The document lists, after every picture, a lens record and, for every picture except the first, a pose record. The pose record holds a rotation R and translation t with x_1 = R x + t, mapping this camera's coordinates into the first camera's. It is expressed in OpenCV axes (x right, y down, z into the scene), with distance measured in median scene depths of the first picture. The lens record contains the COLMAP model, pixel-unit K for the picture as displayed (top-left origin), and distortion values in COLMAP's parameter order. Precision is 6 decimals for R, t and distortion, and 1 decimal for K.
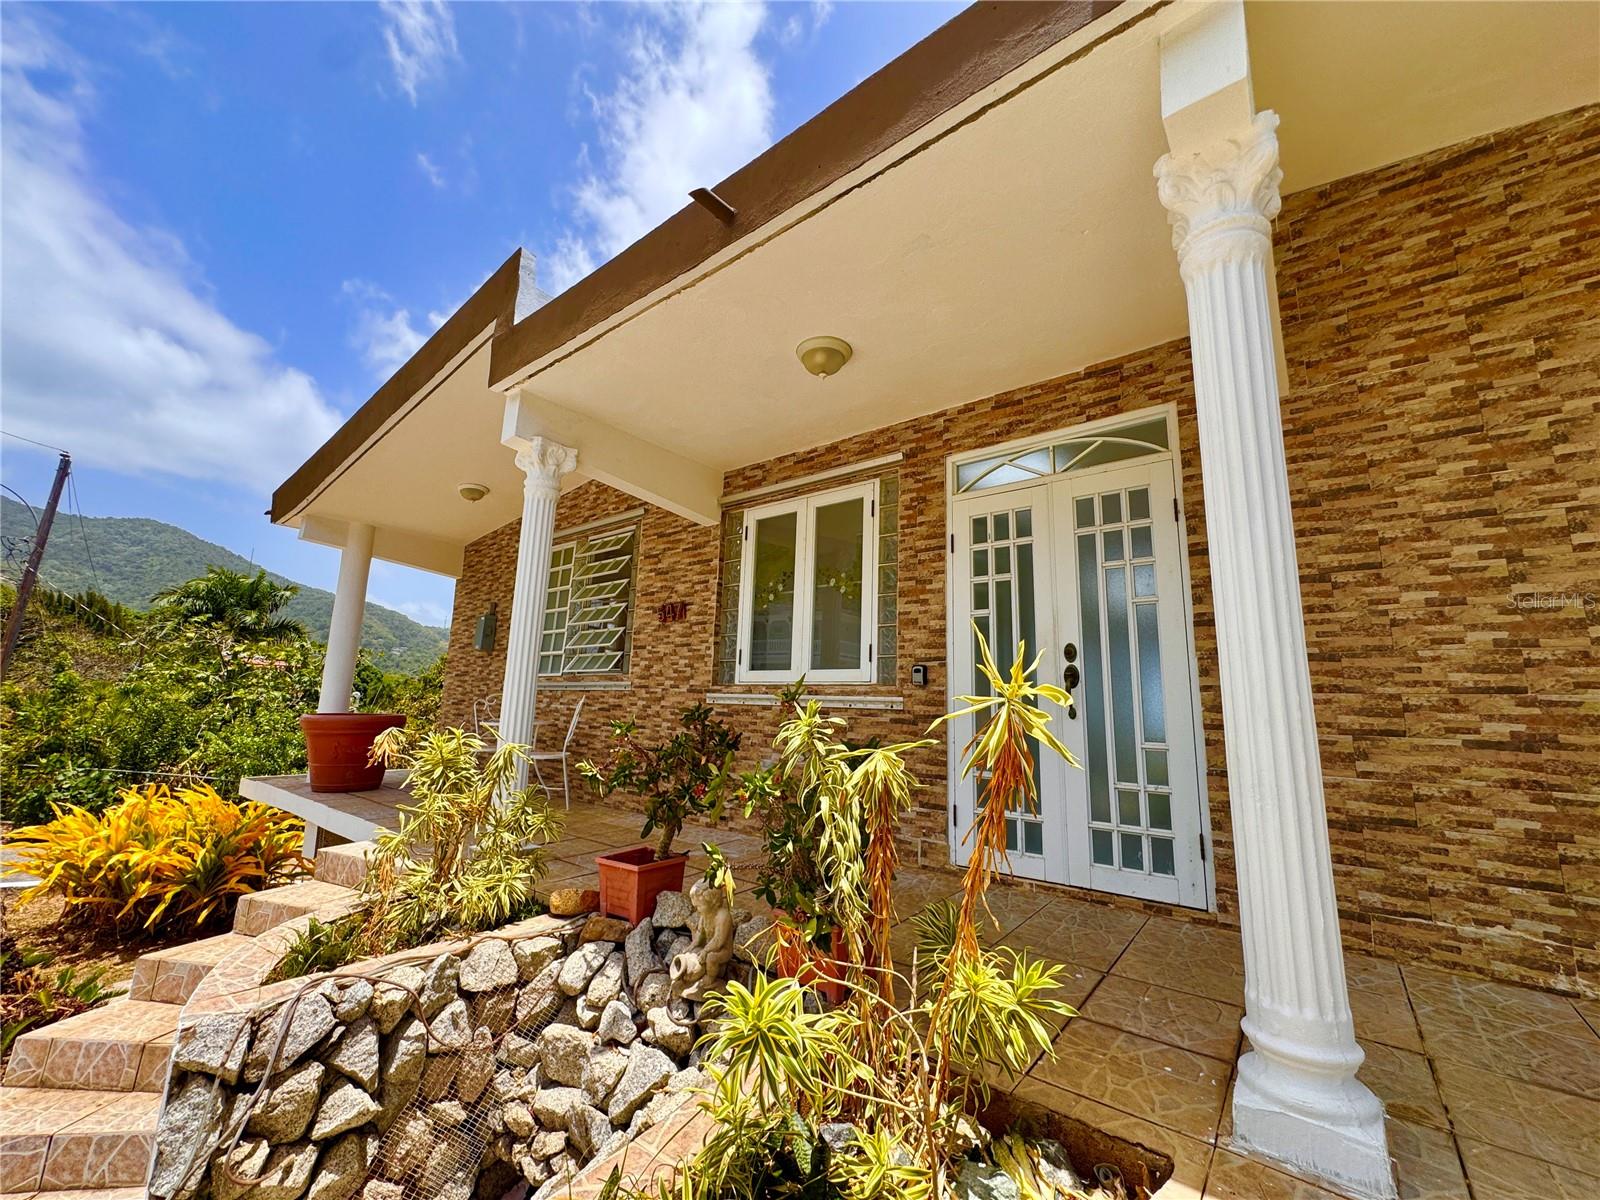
lens RADIAL K [[636.3, 0, 804.1], [0, 636.3, 595.8], [0, 0, 1]] dist [-0.003163, 0.000662]
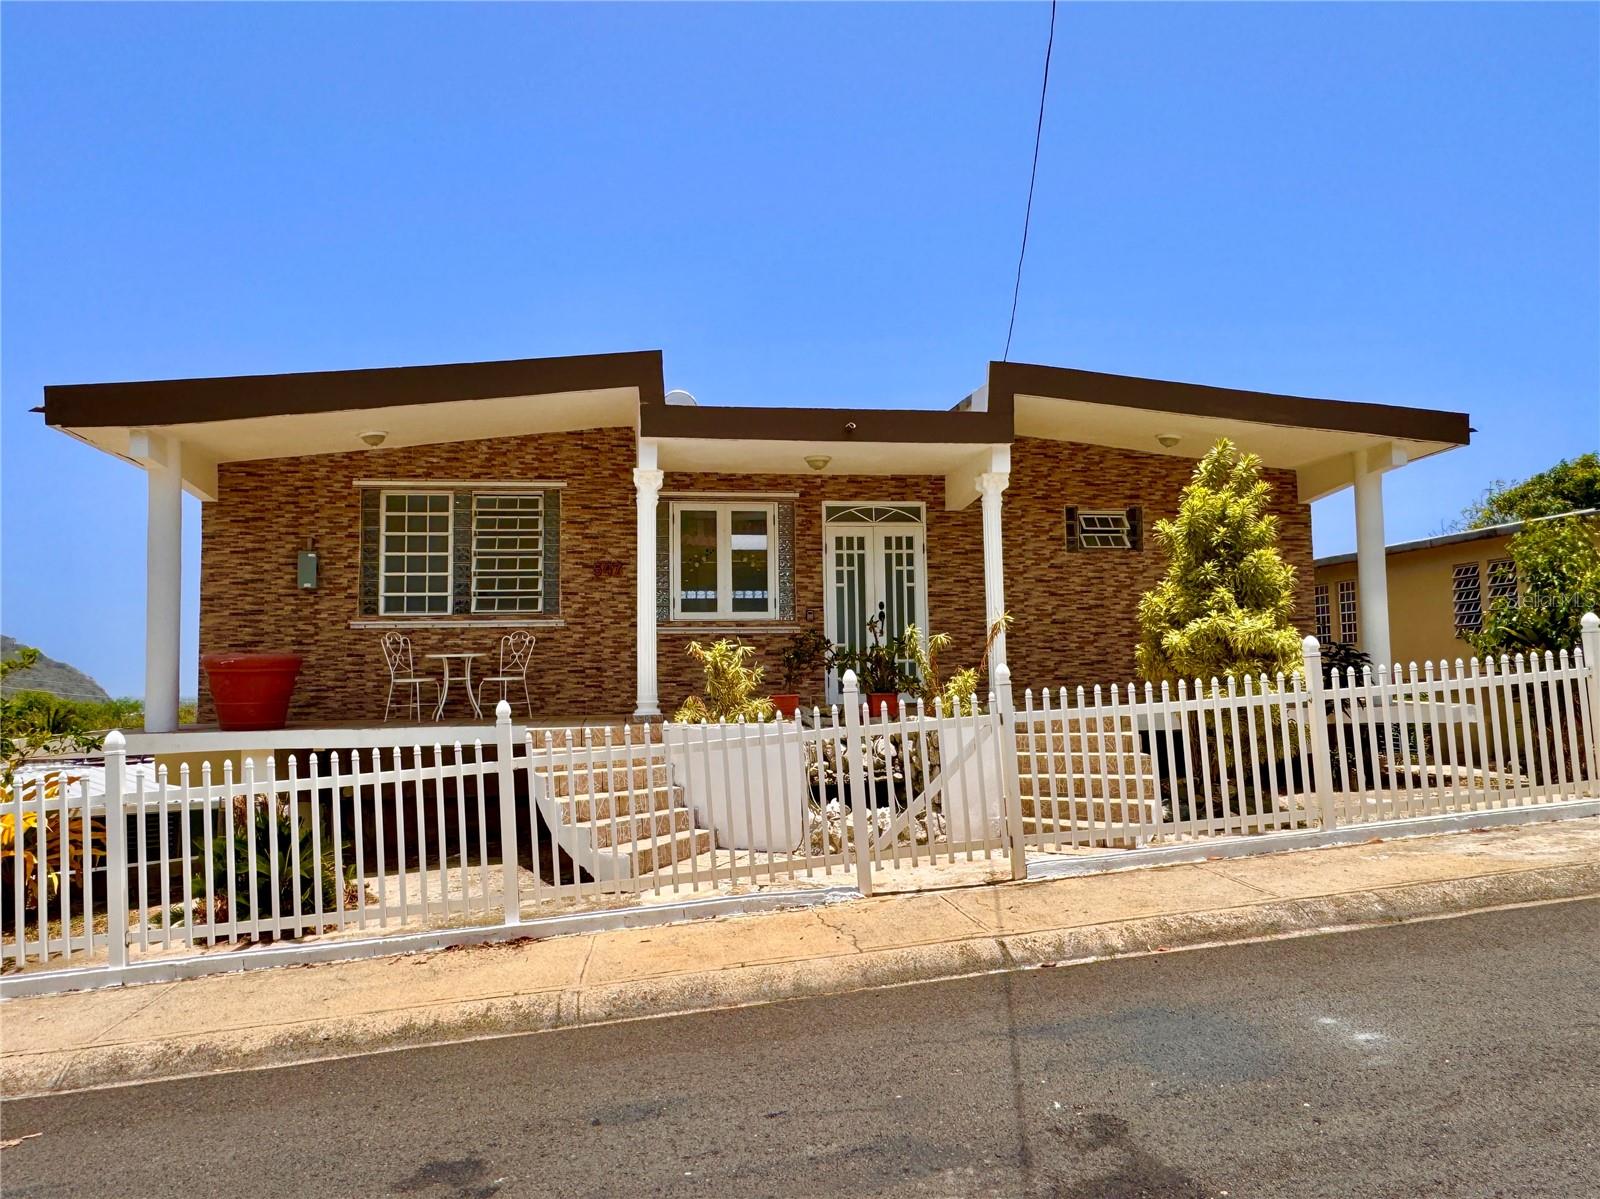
lens RADIAL K [[1023.2, 0, 798.7], [0, 1023.2, 599.0], [0, 0, 1]] dist [0.001501, 0.000196]
pose [[0.681465, 0.009283, 0.731792, -2.087727], [-0.093677, 0.992801, 0.074641, -0.152030], [-0.725831, -0.119417, 0.677428, -1.066247]]
